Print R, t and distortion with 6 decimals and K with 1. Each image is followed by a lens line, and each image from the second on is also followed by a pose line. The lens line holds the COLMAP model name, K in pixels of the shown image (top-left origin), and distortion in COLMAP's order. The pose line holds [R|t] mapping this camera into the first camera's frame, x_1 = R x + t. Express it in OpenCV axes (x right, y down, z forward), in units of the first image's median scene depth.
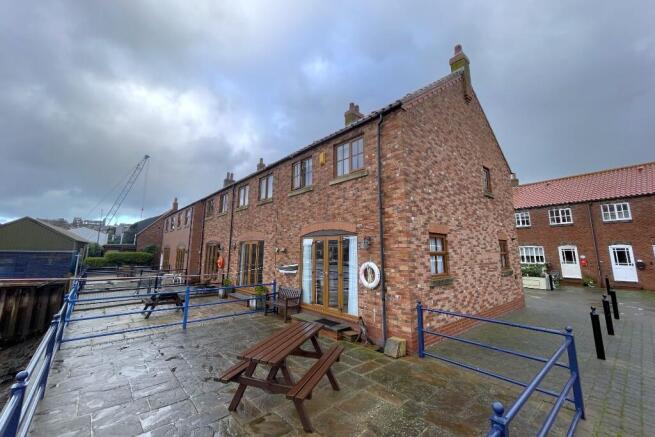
lens RADIAL K [[264.6, 0, 312.1], [0, 264.6, 206.2], [0, 0, 1]] dist [-0.005550, 0.001404]
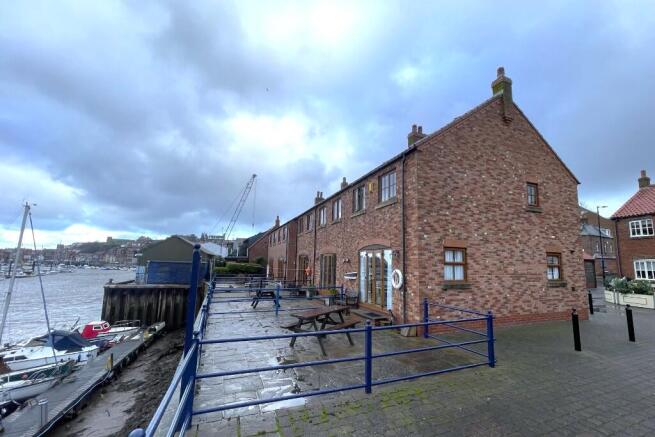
lens RADIAL K [[290.9, 0, 330.6], [0, 290.9, 219.1], [0, 0, 1]] dist [-0.001168, -0.000119]
pose [[0.949879, -0.037120, -0.310407, 0.228222], [0.040991, 0.999142, 0.005953, -0.038469], [0.309920, -0.018378, 0.950585, -0.302020]]
